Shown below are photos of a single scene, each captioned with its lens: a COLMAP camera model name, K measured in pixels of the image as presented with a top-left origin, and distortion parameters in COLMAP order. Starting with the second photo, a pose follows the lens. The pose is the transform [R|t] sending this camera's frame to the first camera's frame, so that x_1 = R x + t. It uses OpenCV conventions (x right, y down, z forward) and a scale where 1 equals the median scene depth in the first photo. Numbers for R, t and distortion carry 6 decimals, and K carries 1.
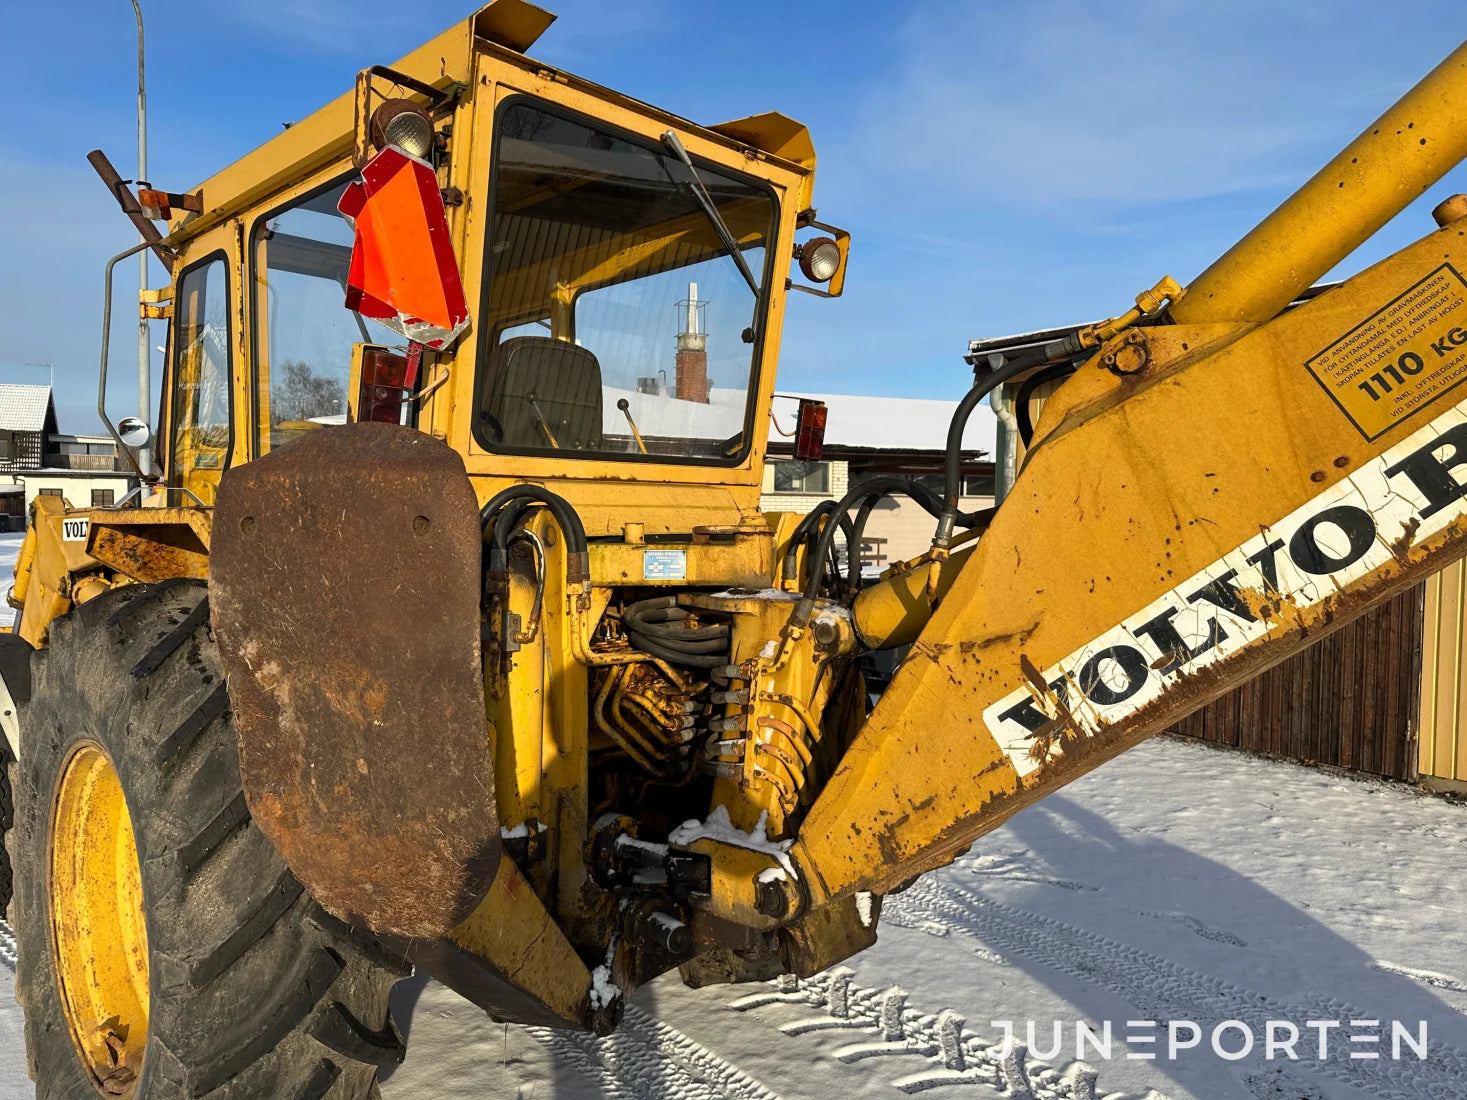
lens RADIAL K [[1032.0, 0, 733.5], [0, 1032.0, 550.0], [0, 0, 1]] dist [0.002932, -0.001487]
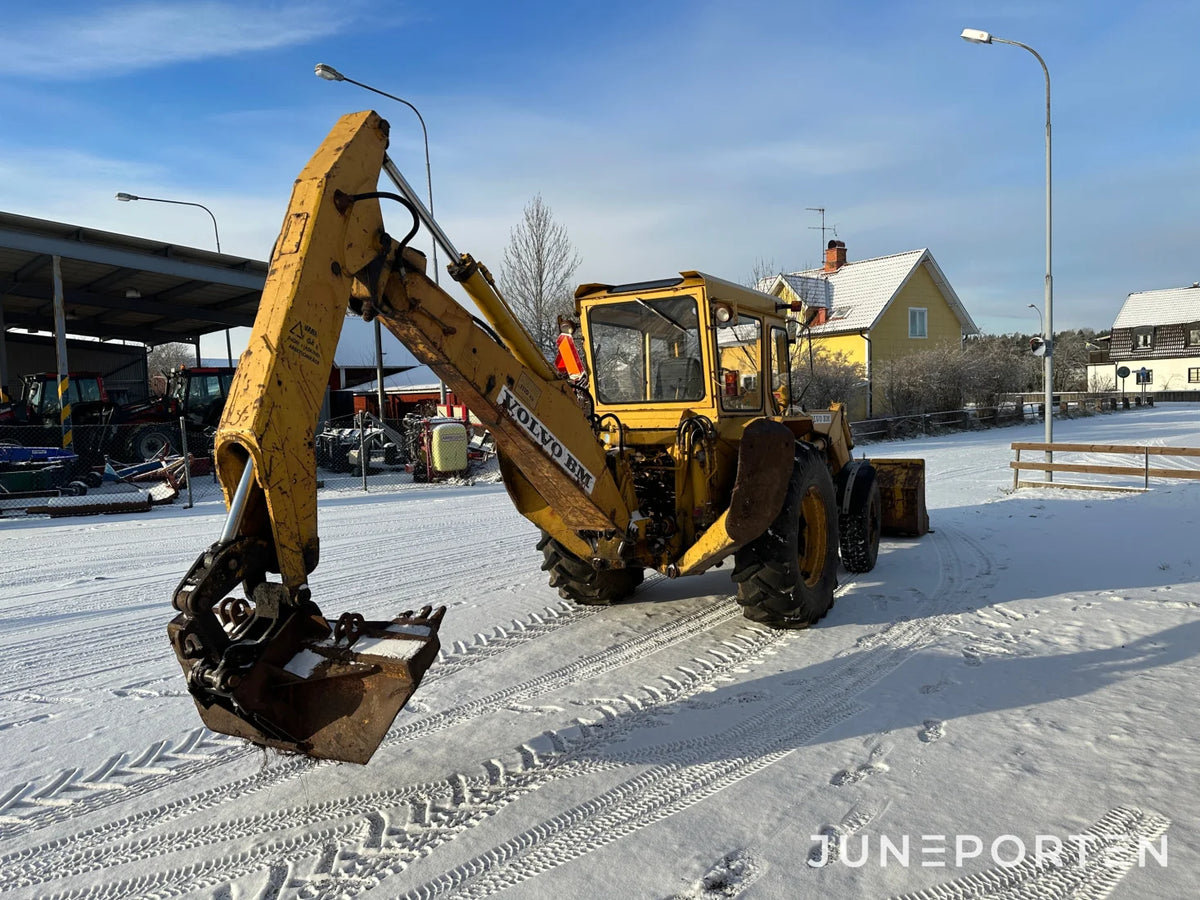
lens RADIAL K [[820.6, 0, 600.0], [0, 820.6, 450.0], [0, 0, 1]] dist [0.125000, -0.182244]
pose [[0.205325, 0.045197, -0.977650, 2.722963], [0.001916, 0.998913, 0.046582, -0.076929], [0.978692, -0.011438, 0.205015, 0.452780]]
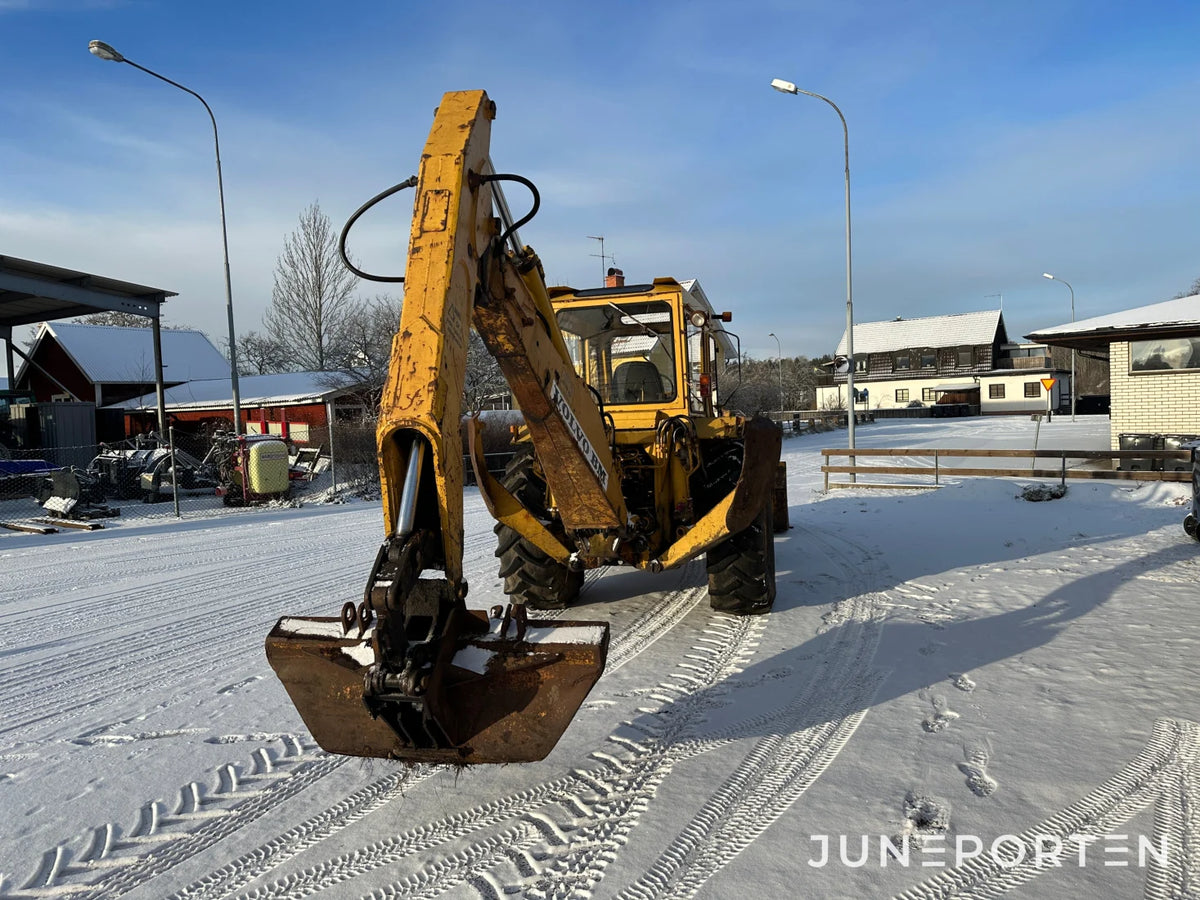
lens RADIAL K [[820.6, 0, 600.0], [0, 820.6, 450.0], [0, 0, 1]] dist [0.125000, -0.182244]
pose [[0.473153, 0.013885, -0.880871, 2.502206], [0.013808, 0.999636, 0.023173, -0.012160], [0.880872, -0.023127, 0.472789, -0.260154]]
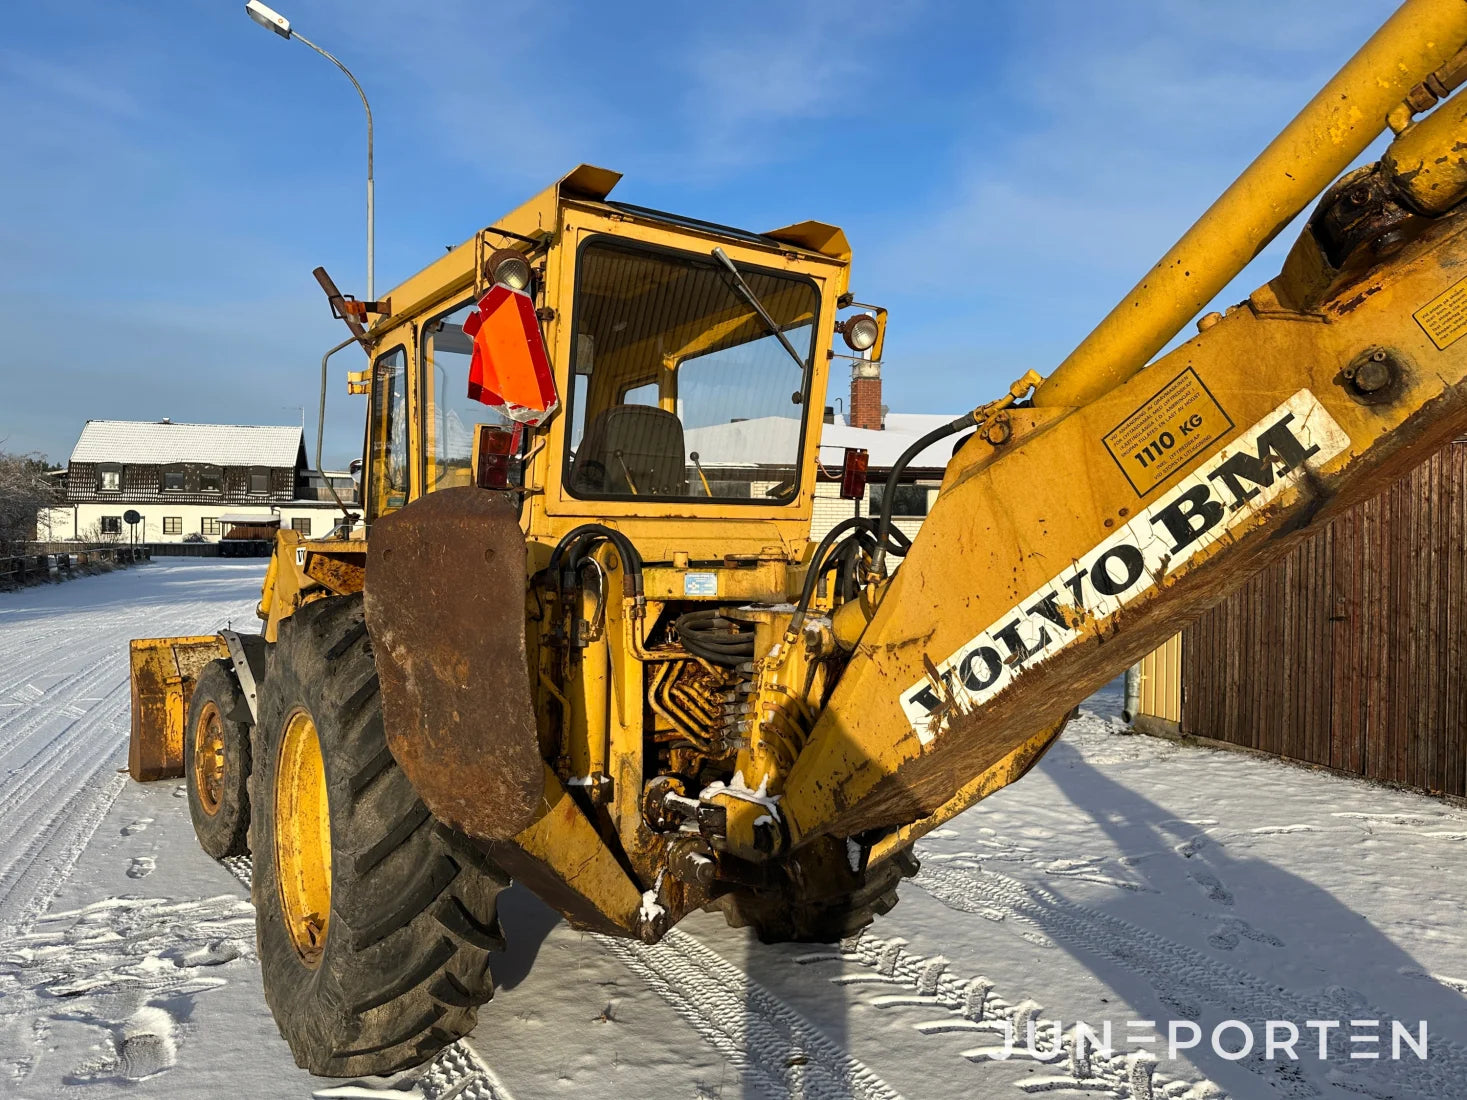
lens RADIAL K [[1018.1, 0, 723.9], [0, 1018.1, 547.5], [0, 0, 1]] dist [0.054020, -0.078840]
pose [[0.981688, 0.002213, -0.190481, 0.220234], [-0.006855, 0.999695, -0.023715, -0.002121], [0.190370, 0.024586, 0.981404, -0.280108]]
